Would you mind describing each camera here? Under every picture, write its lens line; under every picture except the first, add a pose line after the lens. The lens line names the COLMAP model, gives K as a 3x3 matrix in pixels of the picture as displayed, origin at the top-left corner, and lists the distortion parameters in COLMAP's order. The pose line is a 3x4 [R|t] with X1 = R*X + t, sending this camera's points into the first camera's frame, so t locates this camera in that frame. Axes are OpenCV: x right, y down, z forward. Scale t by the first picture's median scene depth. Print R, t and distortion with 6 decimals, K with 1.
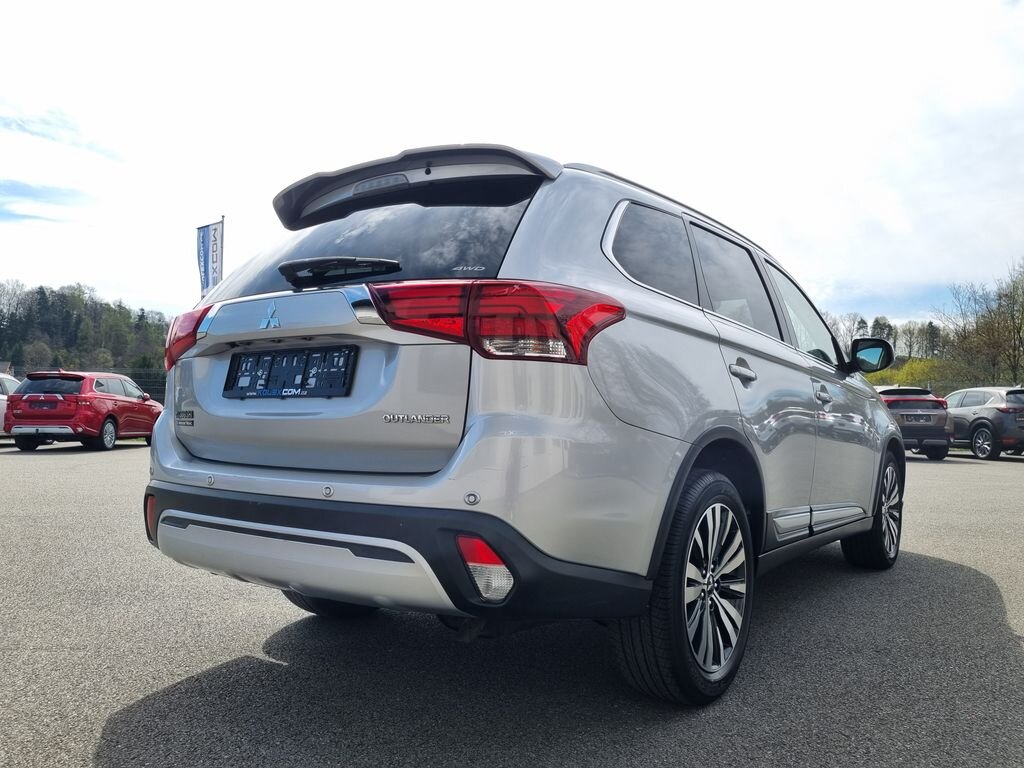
lens RADIAL K [[766.8, 0, 507.5], [0, 766.8, 379.5], [0, 0, 1]] dist [0.043689, -0.037447]
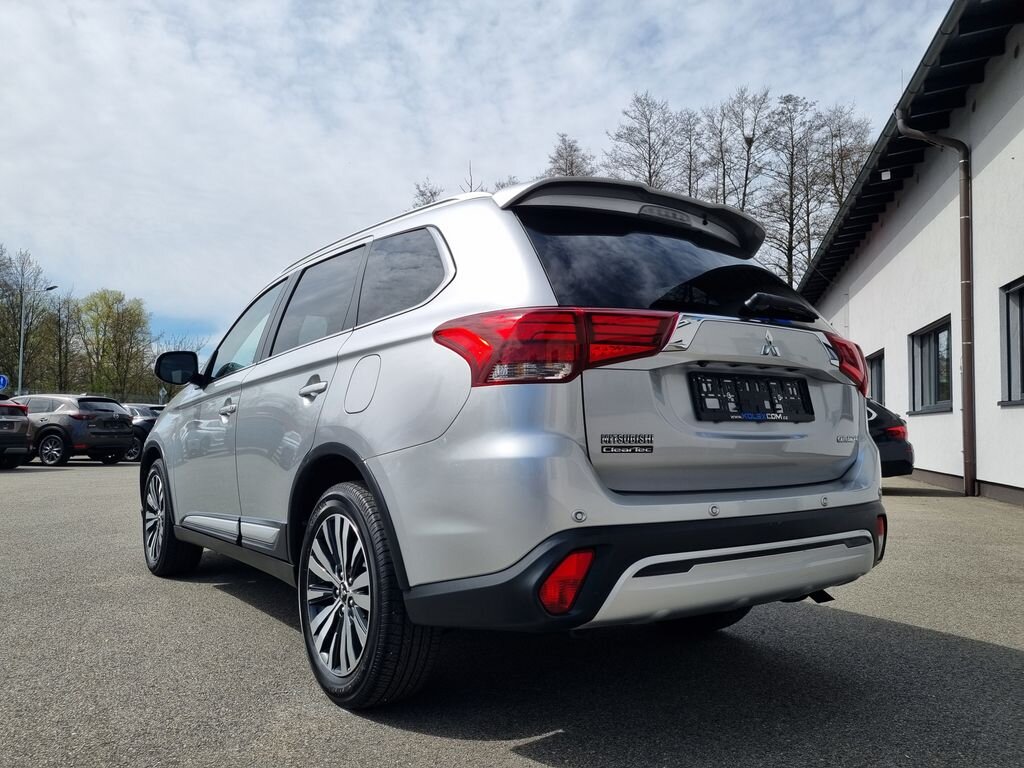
lens RADIAL K [[766.8, 0, 528.1], [0, 766.8, 392.0], [0, 0, 1]] dist [0.043689, -0.037447]
pose [[0.302700, 0.037020, 0.952367, -1.317391], [-0.047187, 0.998602, -0.023819, 0.021969], [-0.951917, -0.037729, 0.304024, 0.929857]]
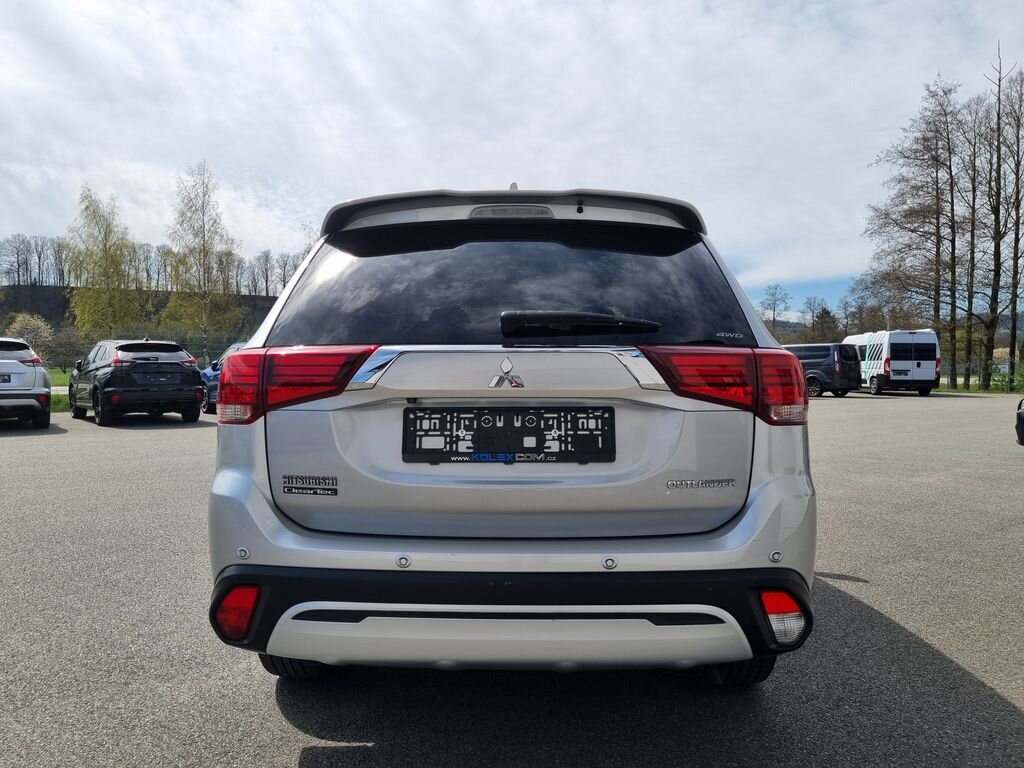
lens RADIAL K [[766.8, 0, 516.1], [0, 766.8, 386.1], [0, 0, 1]] dist [0.043689, -0.037447]
pose [[0.830769, -0.026342, 0.555994, -0.740270], [-0.015668, 0.997377, 0.070666, -0.122201], [-0.556397, -0.067419, 0.828177, 0.243588]]
